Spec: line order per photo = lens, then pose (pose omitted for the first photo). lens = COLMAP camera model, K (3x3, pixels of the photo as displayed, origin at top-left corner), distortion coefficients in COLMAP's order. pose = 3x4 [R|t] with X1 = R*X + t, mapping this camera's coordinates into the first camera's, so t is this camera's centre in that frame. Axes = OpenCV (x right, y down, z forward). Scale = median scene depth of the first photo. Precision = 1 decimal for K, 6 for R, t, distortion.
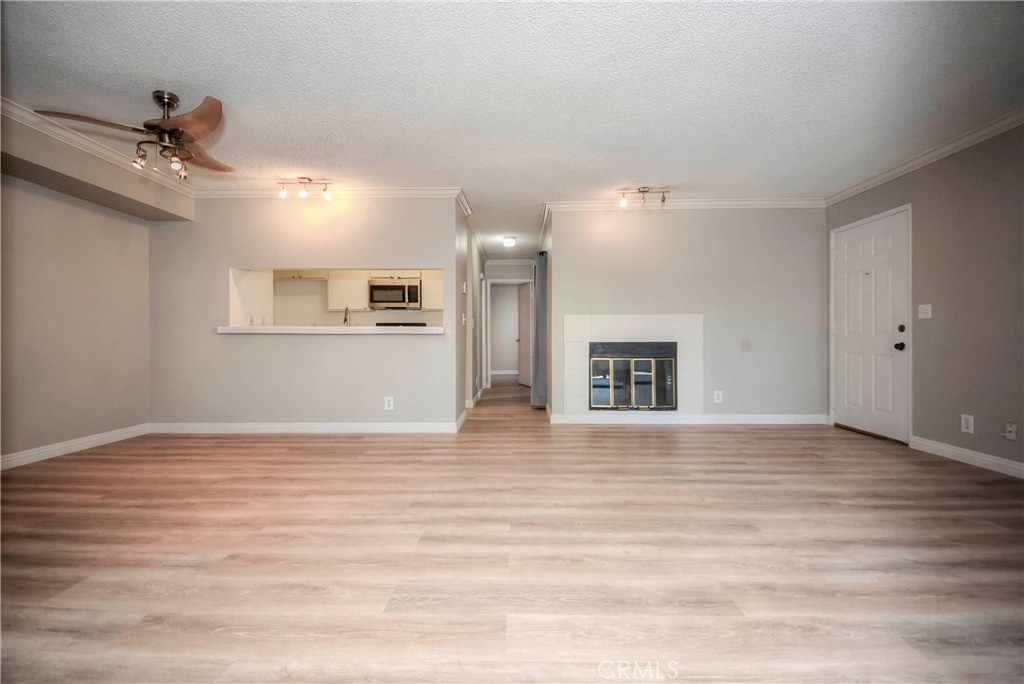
lens RADIAL K [[465.5, 0, 513.3], [0, 465.5, 341.7], [0, 0, 1]] dist [0.019013, -0.012902]
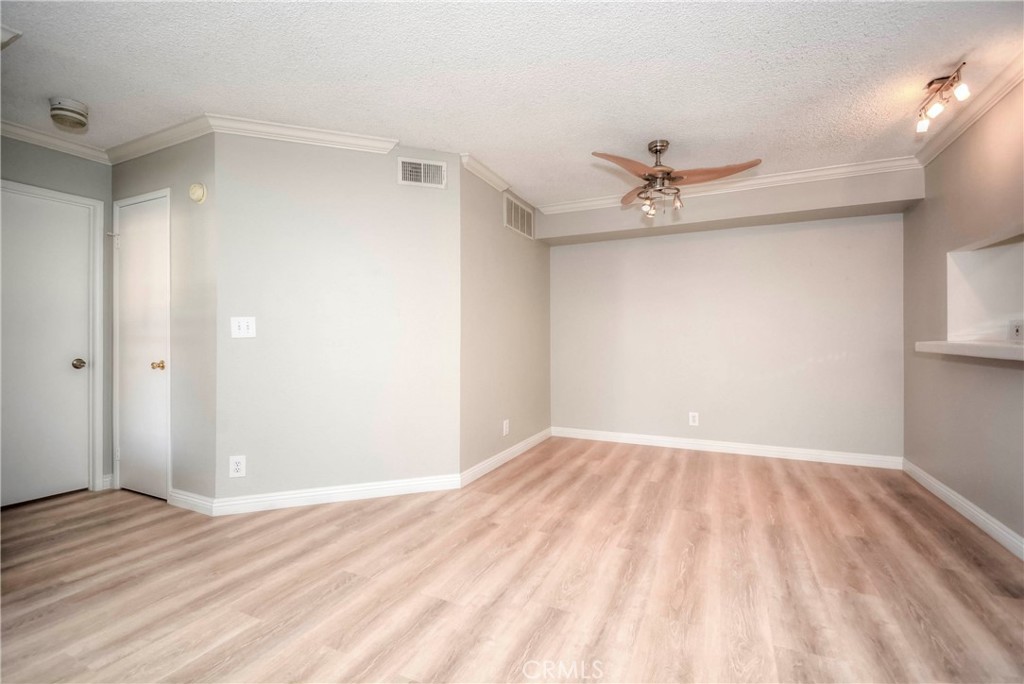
lens RADIAL K [[465.5, 0, 497.9], [0, 465.5, 331.4], [0, 0, 1]] dist [0.019013, -0.012902]
pose [[-0.442668, -0.009659, -0.896634, 0.296940], [-0.002746, 0.999952, -0.009416, -0.042444], [0.896681, -0.001706, -0.442673, 0.789916]]
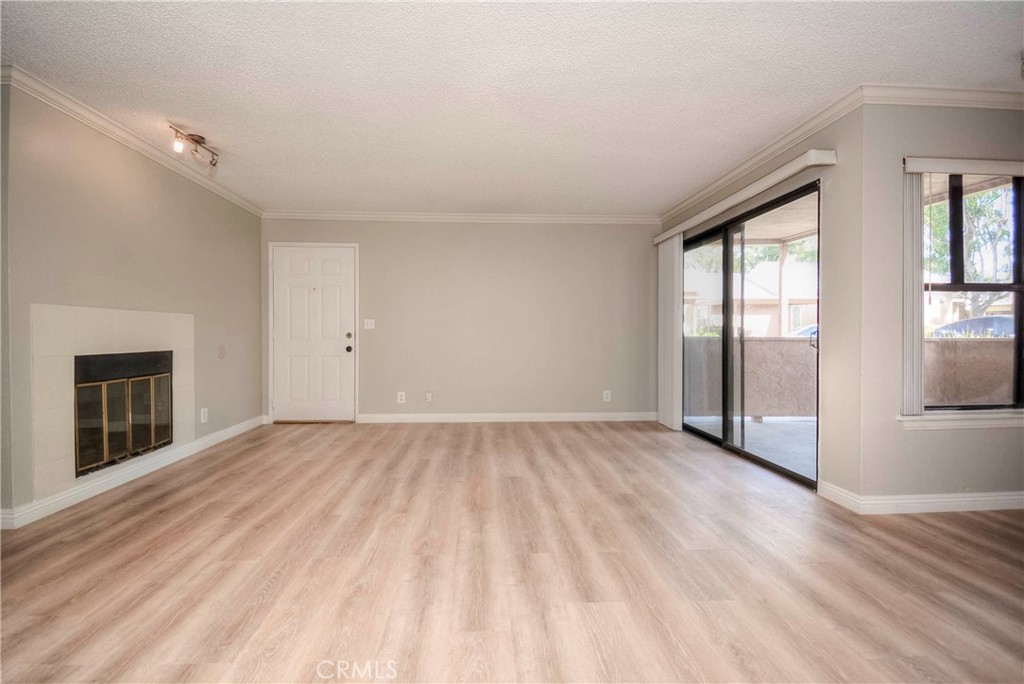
lens RADIAL K [[465.5, 0, 520.7], [0, 465.5, 341.5], [0, 0, 1]] dist [0.019013, -0.012902]
pose [[-0.092745, -0.012688, 0.995609, -0.535916], [0.002700, 0.999912, 0.012994, -0.026978], [-0.995686, 0.003893, -0.092703, 0.637360]]
